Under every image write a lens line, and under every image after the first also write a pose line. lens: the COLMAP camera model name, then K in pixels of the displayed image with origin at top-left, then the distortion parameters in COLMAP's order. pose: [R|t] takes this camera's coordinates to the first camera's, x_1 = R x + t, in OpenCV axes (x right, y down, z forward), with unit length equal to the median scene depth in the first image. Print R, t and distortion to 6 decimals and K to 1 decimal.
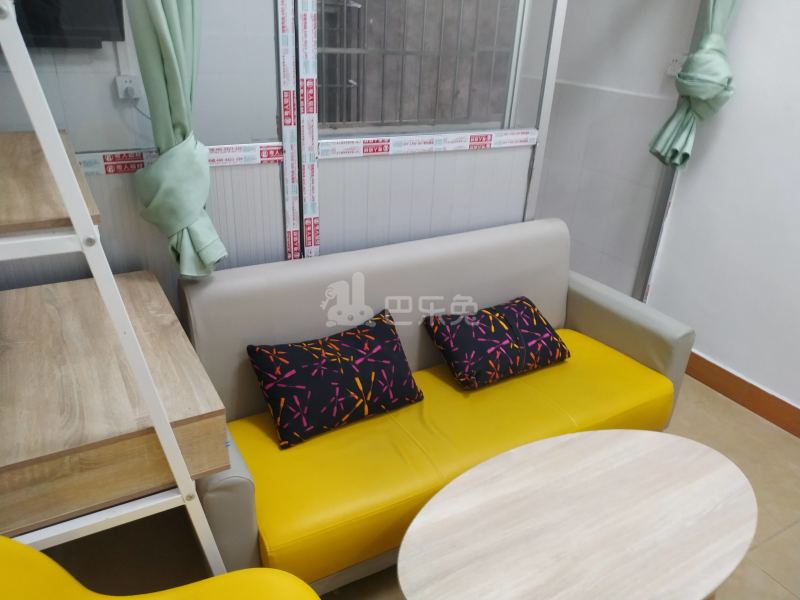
lens RADIAL K [[596.3, 0, 394.3], [0, 596.3, 315.6], [0, 0, 1]] dist [0.051294, -0.123682]
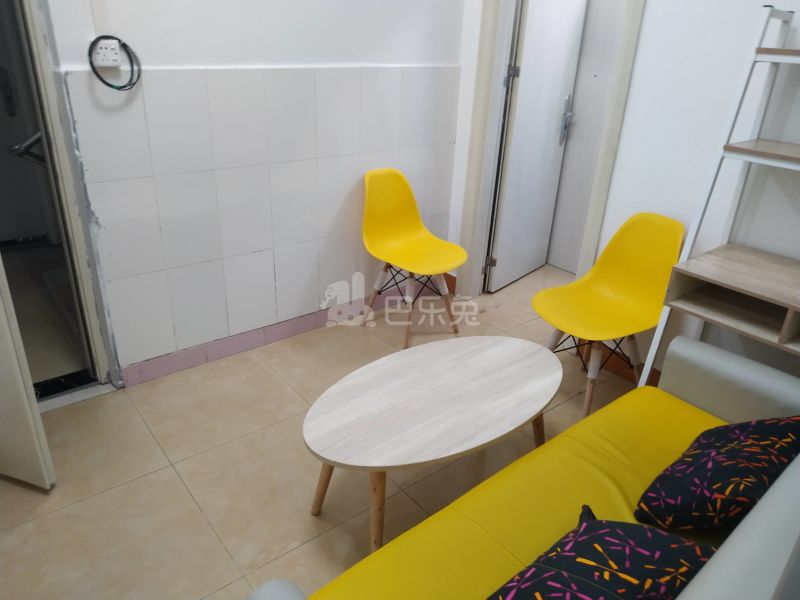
lens RADIAL K [[591.6, 0, 384.3], [0, 591.6, 300.1], [0, 0, 1]] dist [0.001005, -0.013549]
pose [[-0.985212, -0.005784, -0.171240, 0.490222], [-0.137220, 0.625130, 0.768364, -0.575302], [0.102603, 0.780499, -0.616679, 1.171177]]
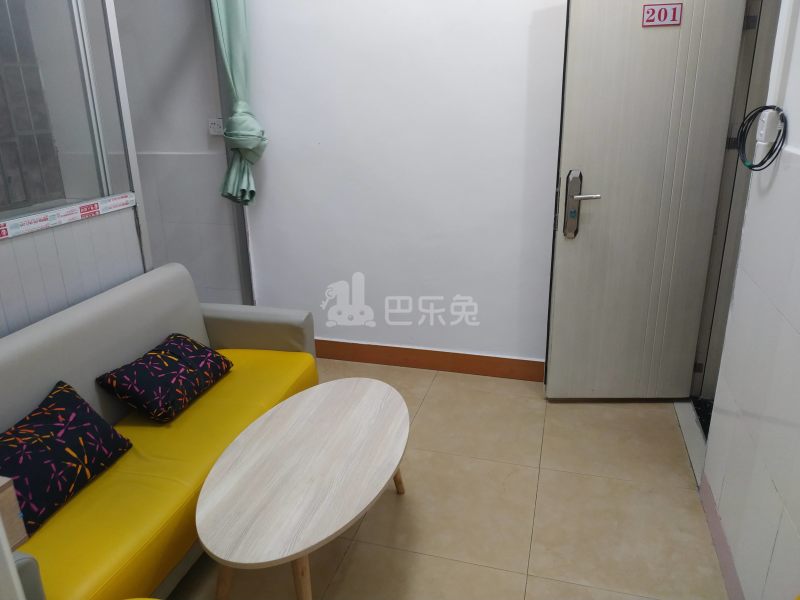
lens RADIAL K [[597.9, 0, 398.6], [0, 597.9, 297.5], [0, 0, 1]] dist [-0.008966, -0.005975]
pose [[0.708574, -0.281984, 0.646845, -0.216114], [0.361567, 0.932289, 0.010349, 0.052846], [-0.605964, 0.226545, 0.762551, -0.143492]]
